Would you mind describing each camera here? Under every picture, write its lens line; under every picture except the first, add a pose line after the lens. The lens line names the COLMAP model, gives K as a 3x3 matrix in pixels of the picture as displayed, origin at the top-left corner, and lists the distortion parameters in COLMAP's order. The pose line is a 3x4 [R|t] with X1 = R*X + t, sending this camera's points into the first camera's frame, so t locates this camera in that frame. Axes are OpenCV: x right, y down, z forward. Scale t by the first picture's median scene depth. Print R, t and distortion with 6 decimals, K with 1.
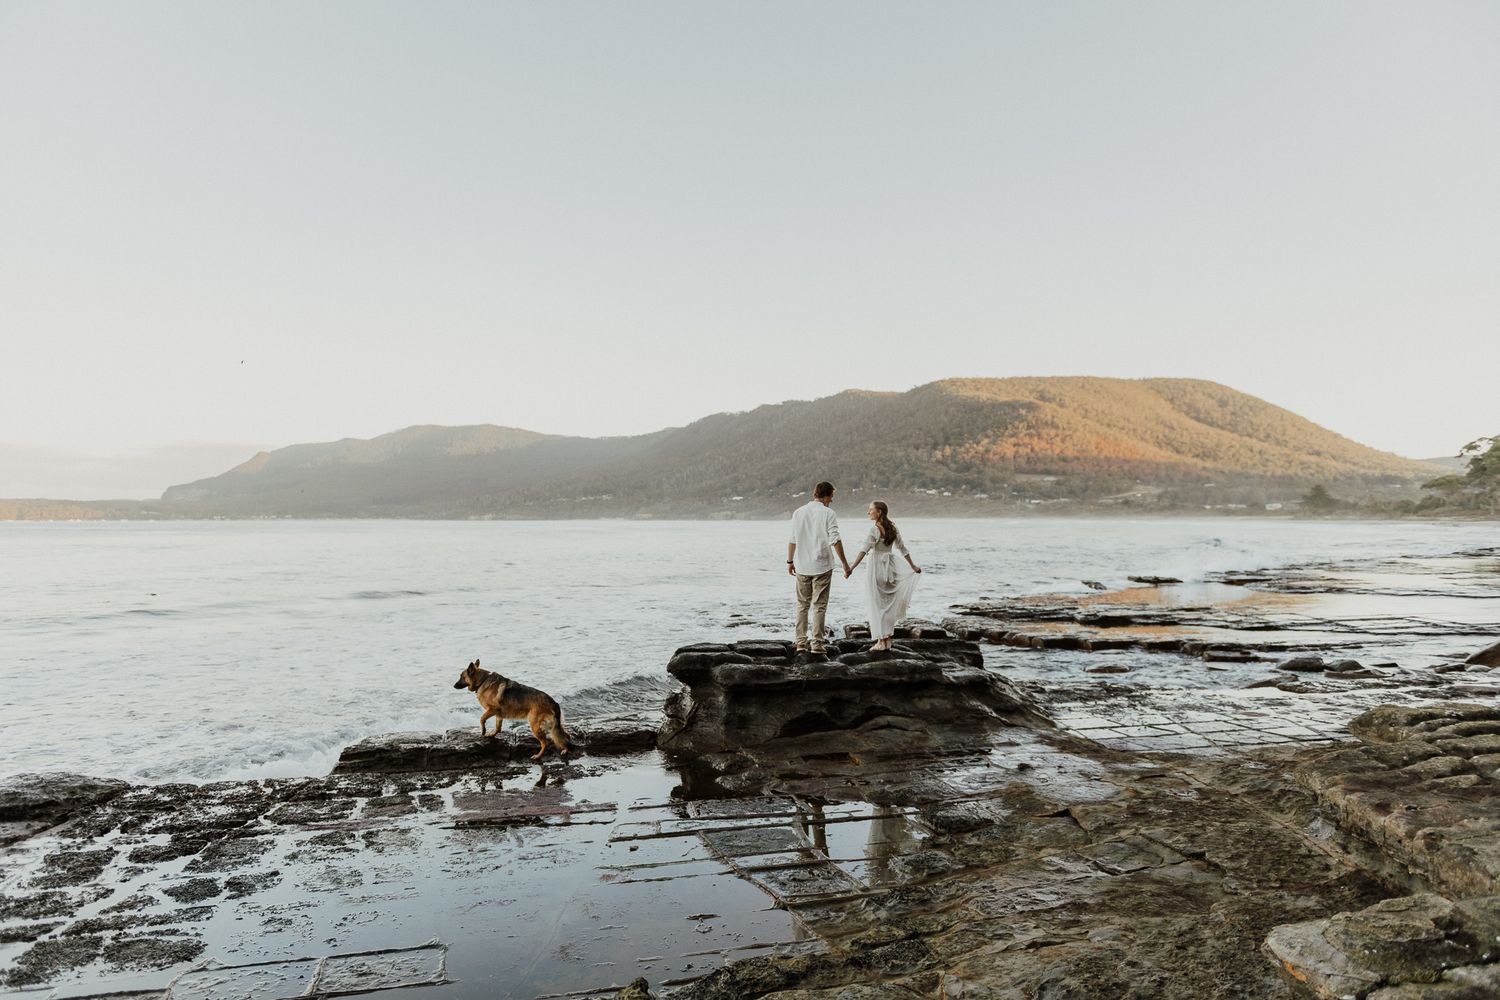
lens RADIAL K [[1009.6, 0, 747.3], [0, 1009.6, 492.5], [0, 0, 1]] dist [0.004074, 0.001357]
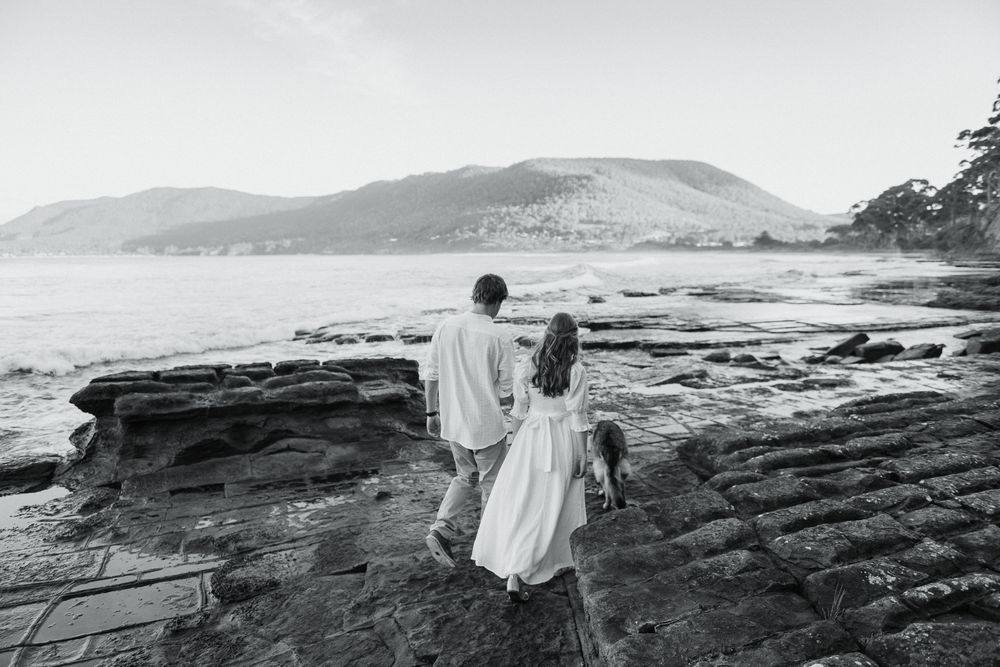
lens RADIAL K [[676.2, 0, 498.0], [0, 676.2, 328.7], [0, 0, 1]] dist [0.005225, 0.000560]
pose [[0.990125, -0.020143, 0.138732, 0.001540], [0.001105, 0.990713, 0.135965, 0.000079], [-0.140182, -0.134469, 0.980952, 0.001788]]
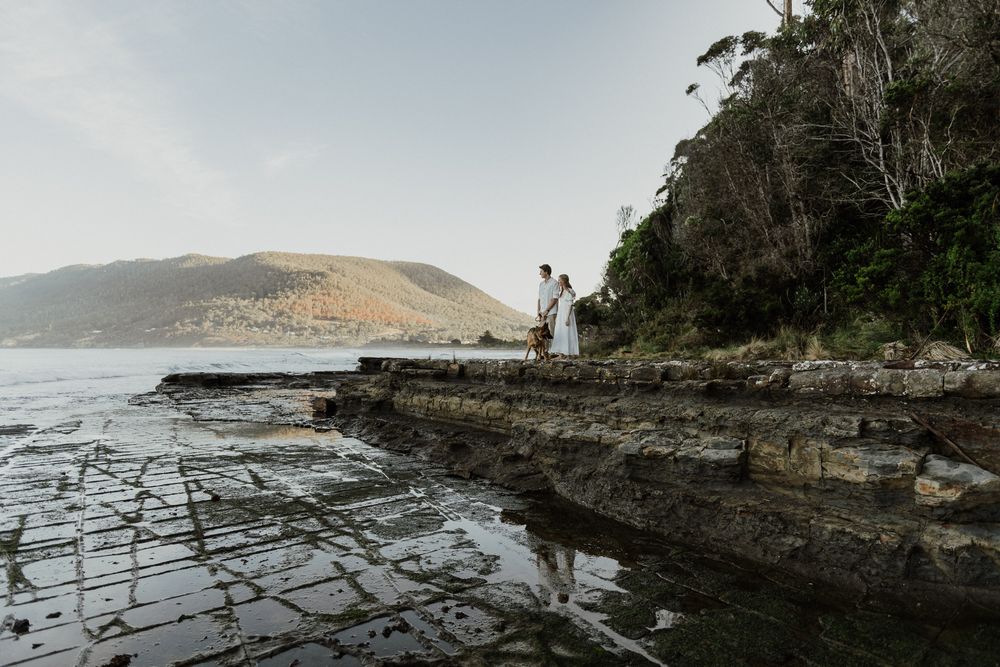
lens RADIAL K [[688.8, 0, 501.9], [0, 688.8, 333.2], [0, 0, 1]] dist [0.005981, -0.002846]
pose [[0.860949, 0.017991, 0.508374, -0.012159], [-0.019224, 0.999811, -0.002826, 0.000141], [-0.508328, -0.007340, 0.861132, -0.023072]]
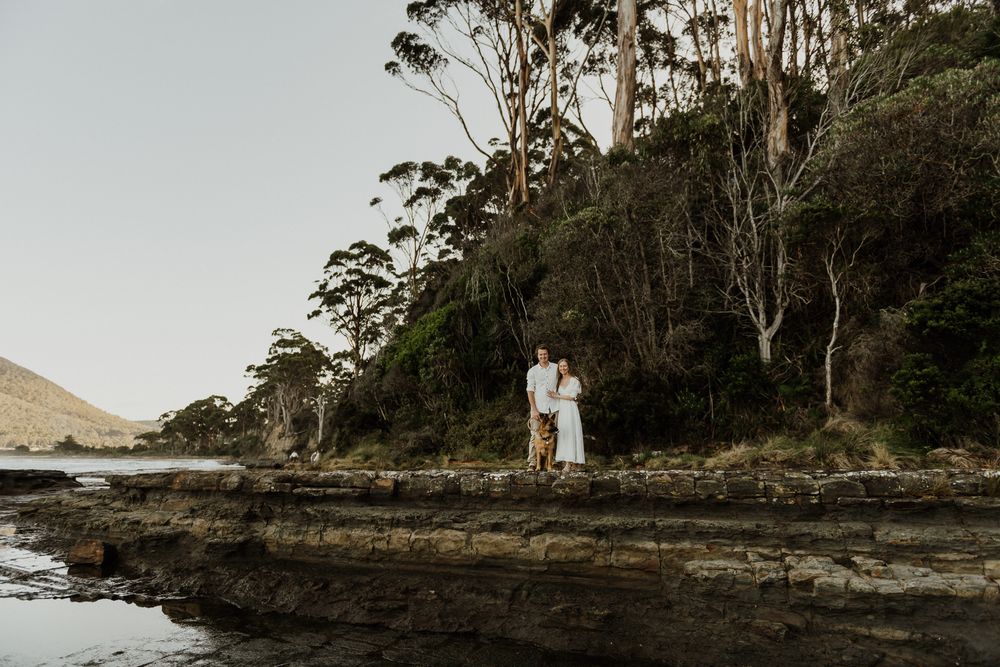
lens RADIAL K [[676.2, 0, 498.0], [0, 676.2, 328.7], [0, 0, 1]] dist [0.005225, 0.000560]
pose [[0.471590, 0.168736, 0.865524, -0.013701], [-0.024890, 0.983678, -0.178209, 0.000319], [-0.881467, 0.062499, 0.468092, -0.016550]]
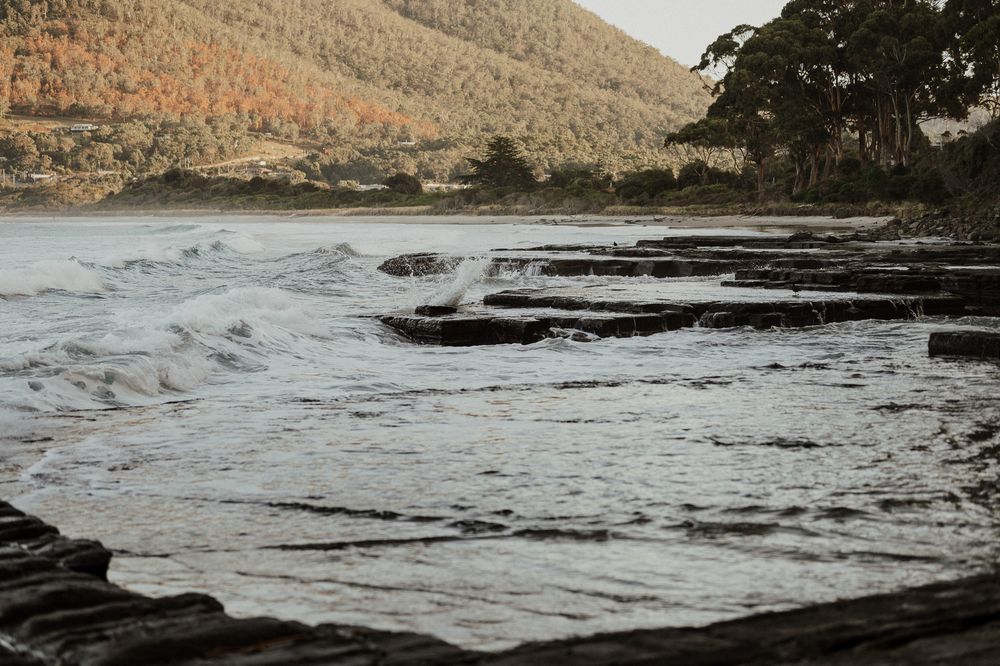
lens RADIAL K [[2042.2, 0, 500.0], [0, 2042.2, 333.0], [0, 0, 1]] dist [0.013961, -0.147500]
pose [[0.910179, -0.029467, 0.413165, 0.077206], [-0.005202, 0.996575, 0.082536, 0.001863], [-0.414182, -0.077272, 0.906908, 0.067181]]
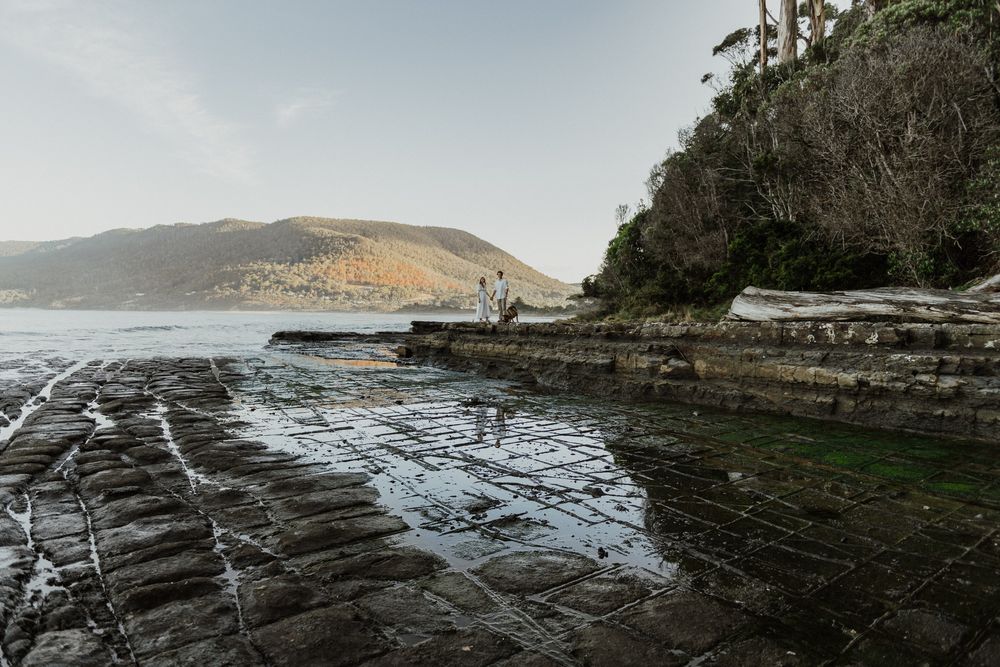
lens RADIAL K [[692.4, 0, 500.0], [0, 692.4, 333.5], [0, 0, 1]] dist [0.001682, 0.001031]
pose [[0.884251, 0.002858, 0.467003, -0.016065], [-0.028396, 0.998460, 0.047656, -0.000053], [-0.466148, -0.055401, 0.882971, -0.030575]]
